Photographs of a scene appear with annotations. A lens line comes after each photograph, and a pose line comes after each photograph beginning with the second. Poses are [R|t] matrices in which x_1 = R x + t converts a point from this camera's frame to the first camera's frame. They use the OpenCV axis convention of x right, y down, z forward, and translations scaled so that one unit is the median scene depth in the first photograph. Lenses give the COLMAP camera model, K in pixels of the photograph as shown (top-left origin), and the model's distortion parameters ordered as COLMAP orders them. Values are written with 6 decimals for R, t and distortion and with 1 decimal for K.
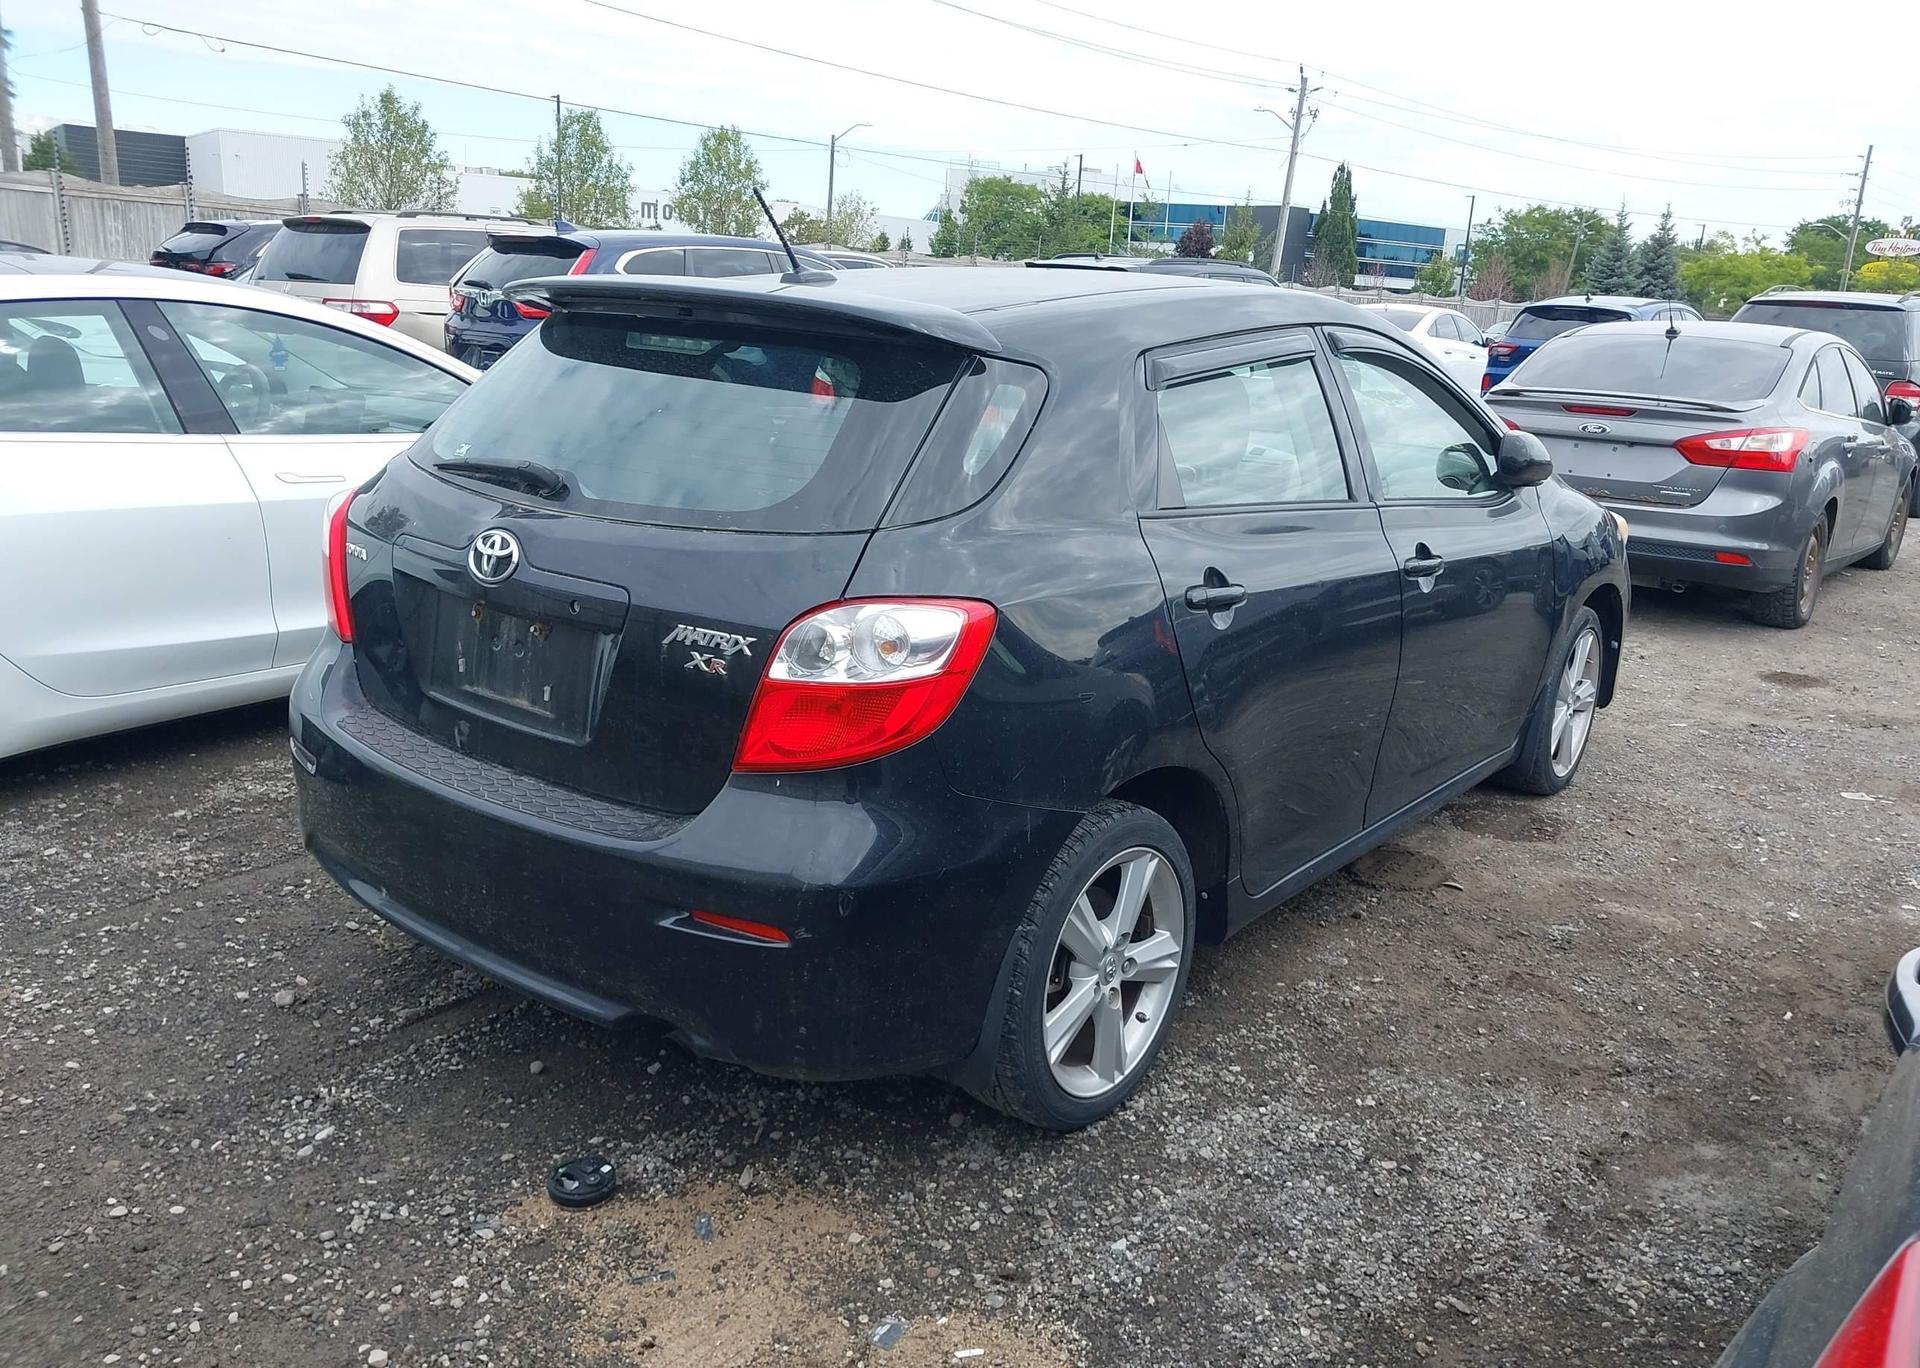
lens RADIAL K [[1484.8, 0, 959.3], [0, 1484.8, 674.5], [0, 0, 1]] dist [0.016430, -0.016763]
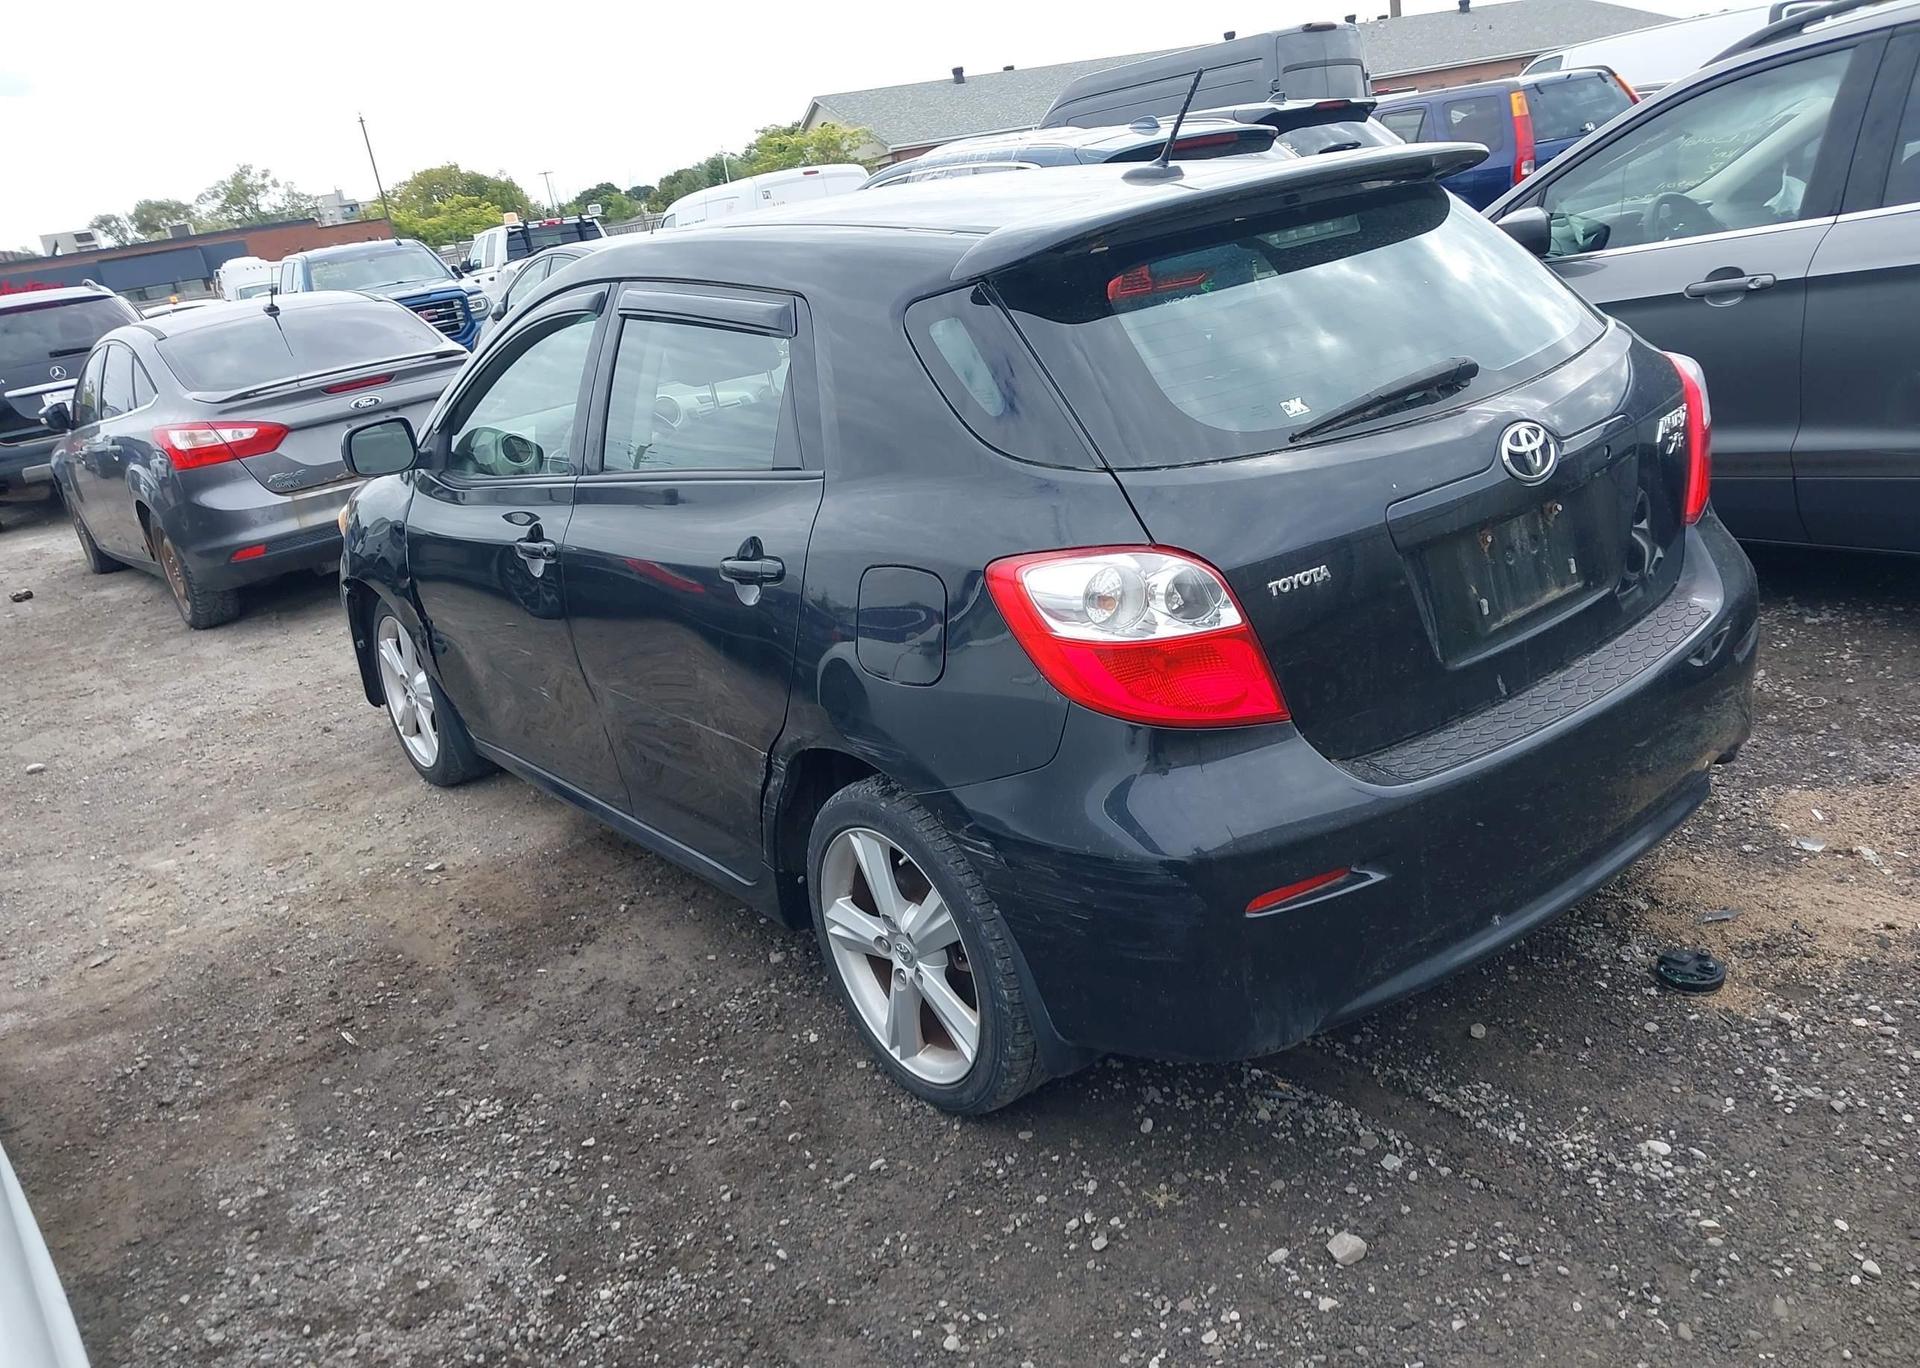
lens RADIAL K [[1519.2, 0, 992.9], [0, 1519.2, 665.8], [0, 0, 1]] dist [-0.014857, 0.010144]
pose [[0.230350, -0.393213, 0.890125, -1.193265], [0.413701, 0.867516, 0.276166, -0.336925], [-0.880790, 0.304631, 0.362505, 0.943948]]
